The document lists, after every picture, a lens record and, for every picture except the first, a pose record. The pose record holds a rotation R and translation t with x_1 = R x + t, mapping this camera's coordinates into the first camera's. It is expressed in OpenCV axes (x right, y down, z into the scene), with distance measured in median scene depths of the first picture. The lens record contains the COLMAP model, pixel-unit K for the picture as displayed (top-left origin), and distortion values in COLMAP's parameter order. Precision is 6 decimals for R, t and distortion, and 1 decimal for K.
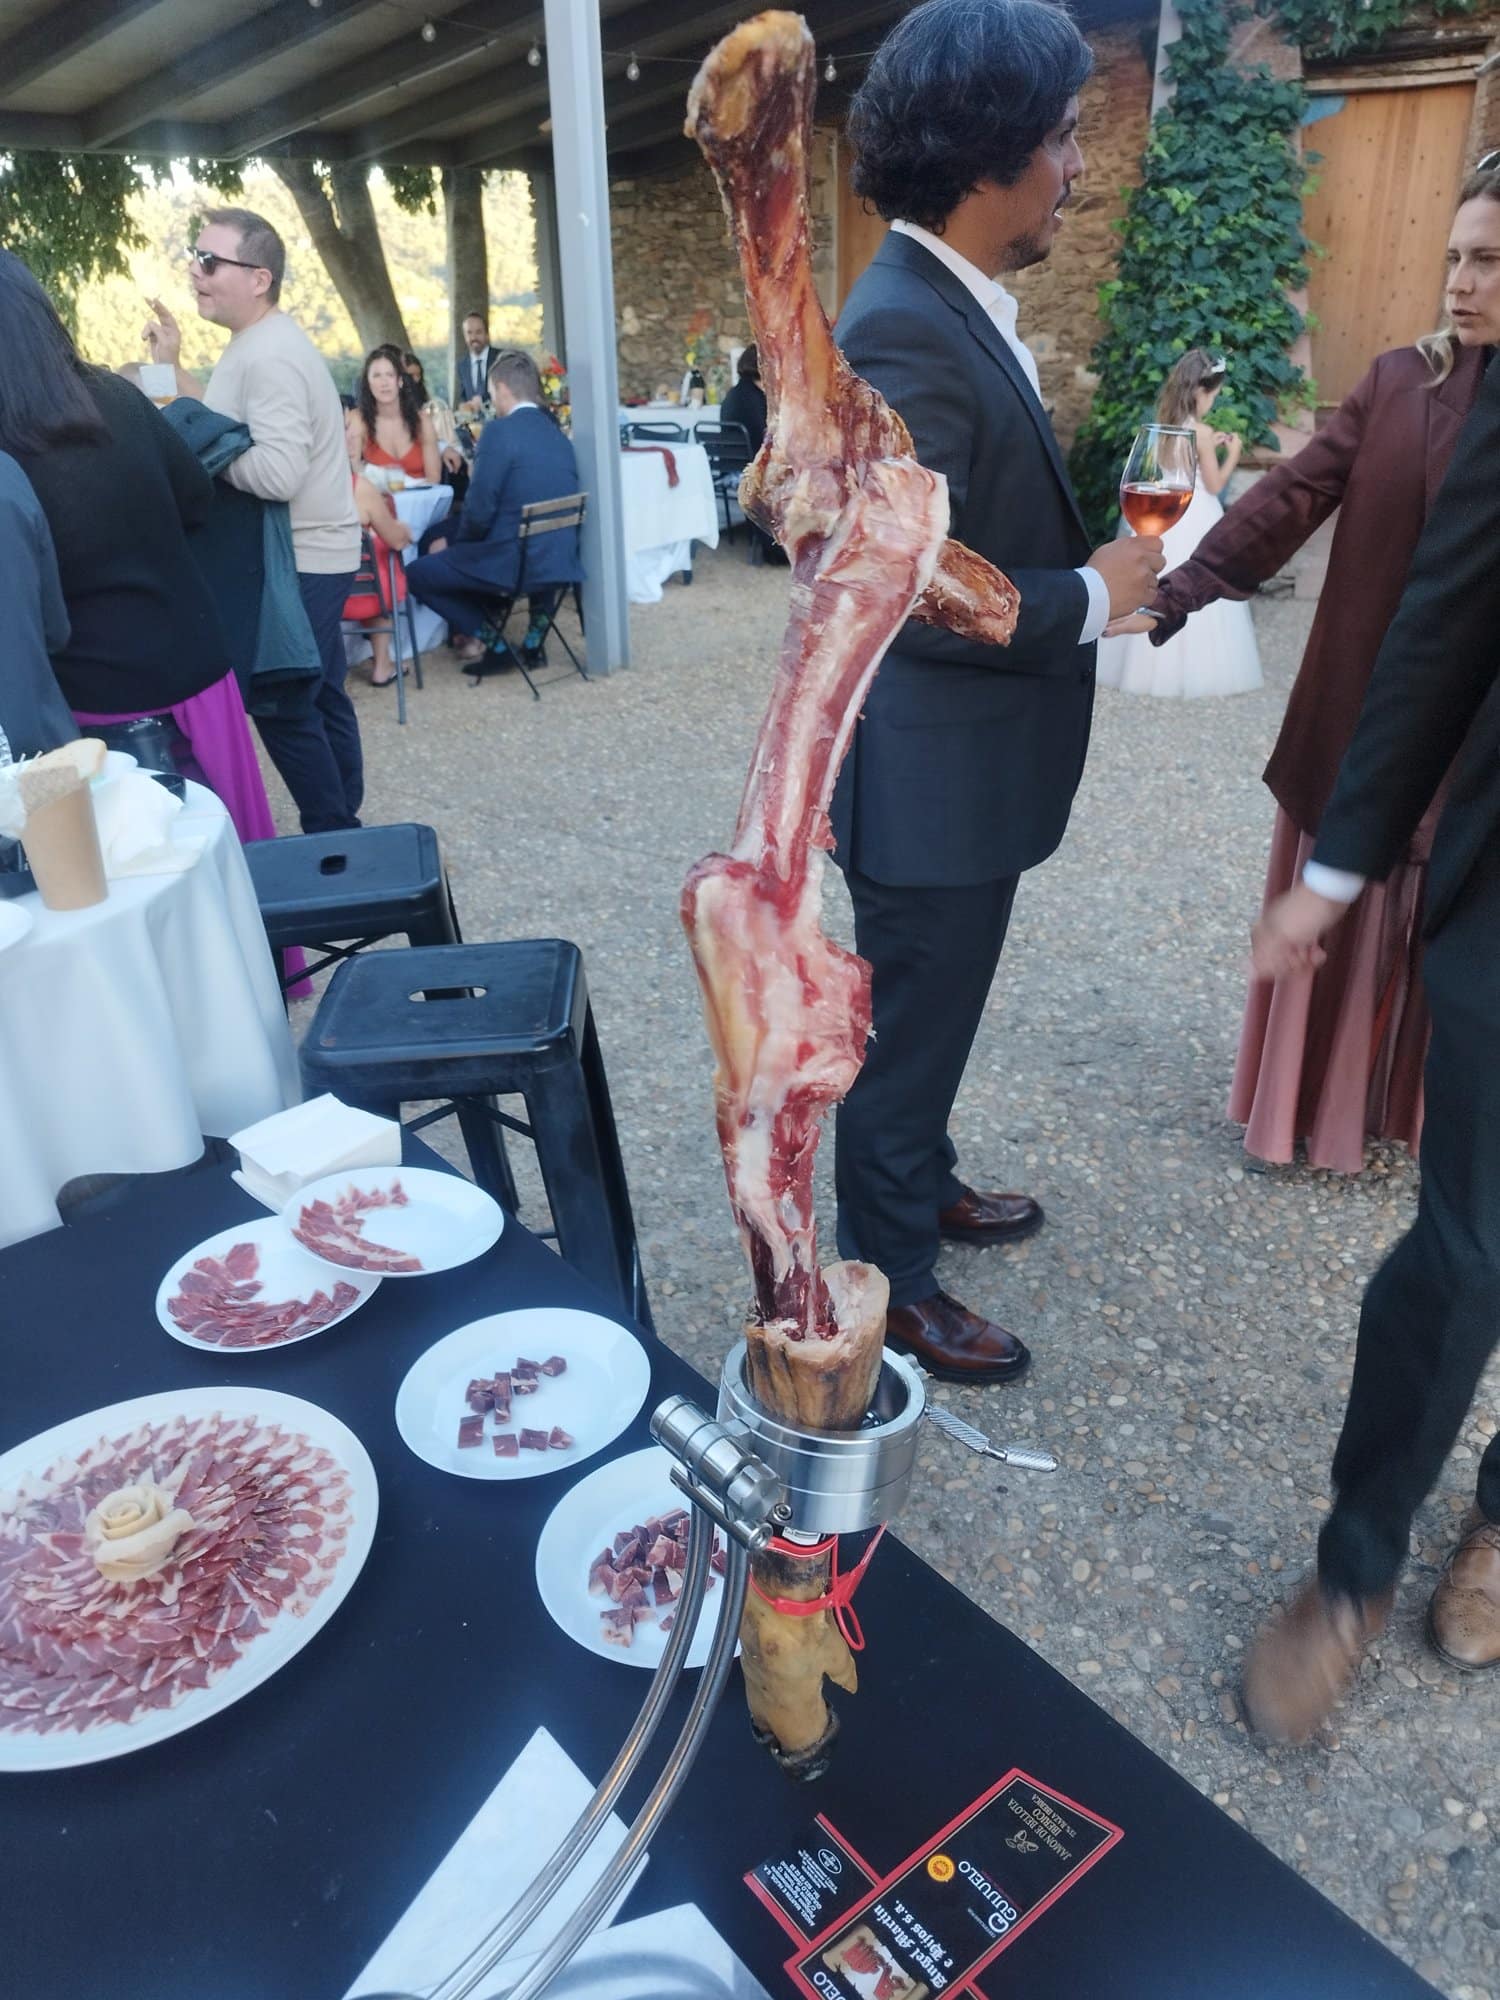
lens RADIAL K [[1525.0, 0, 757.0], [0, 1525.0, 998.4], [0, 0, 1]] dist [0.005607, -0.003939]
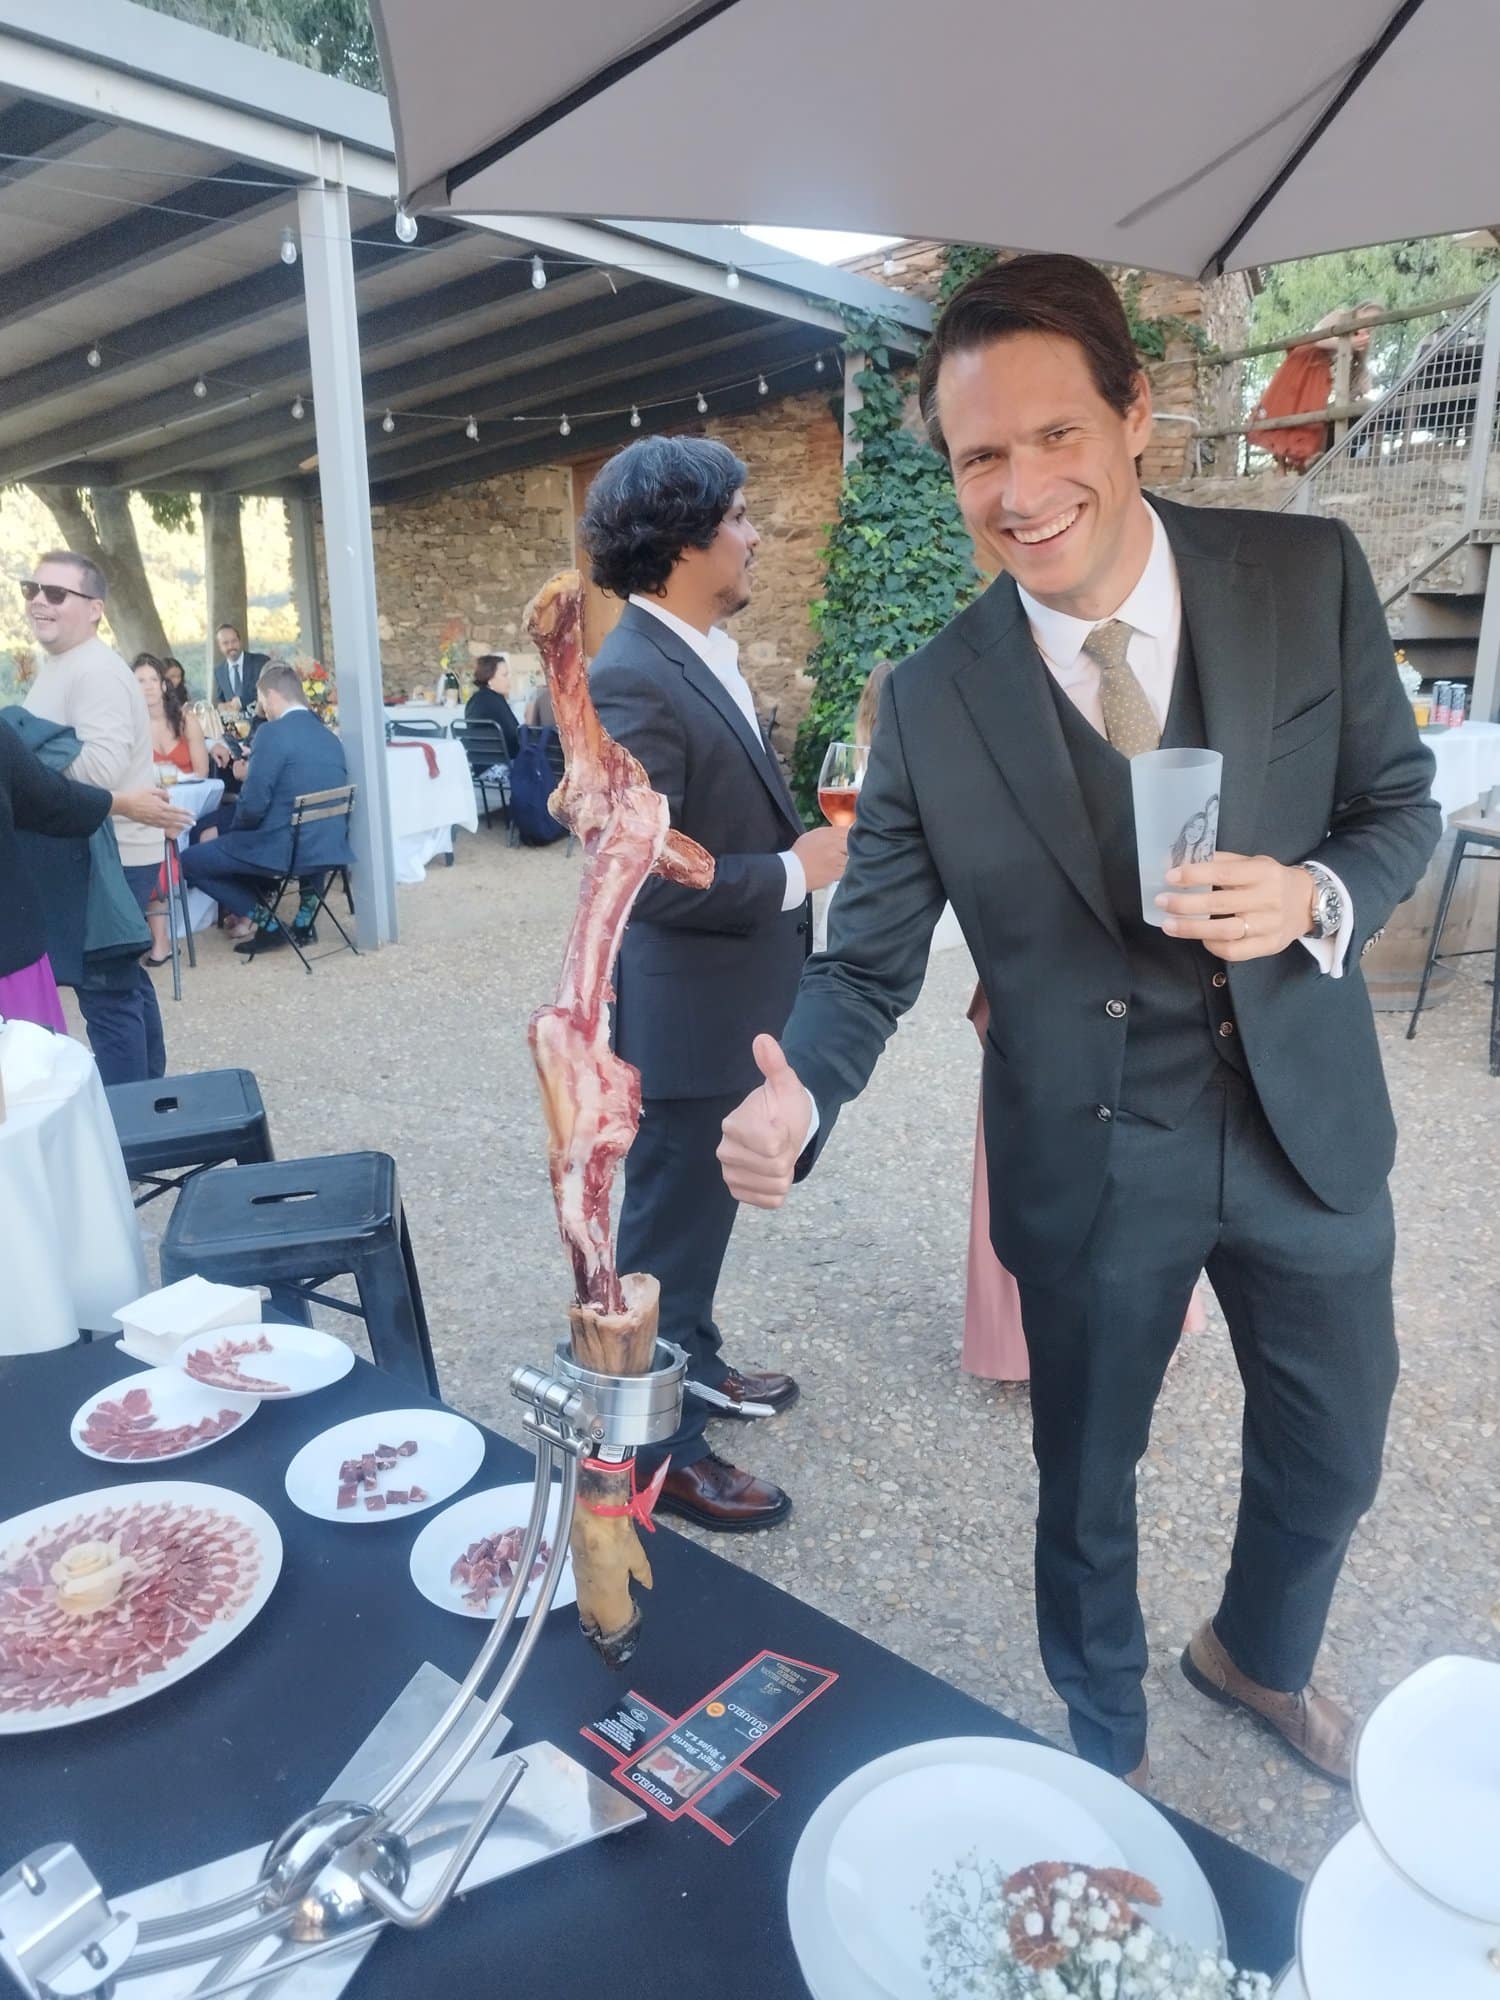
lens RADIAL K [[1525.0, 0, 757.0], [0, 1525.0, 998.4], [0, 0, 1]] dist [0.005607, -0.003939]
pose [[0.986844, -0.034037, 0.158055, -0.017674], [0.061160, 0.983534, -0.170059, 0.056774], [-0.149664, 0.177488, 0.972676, -0.200410]]
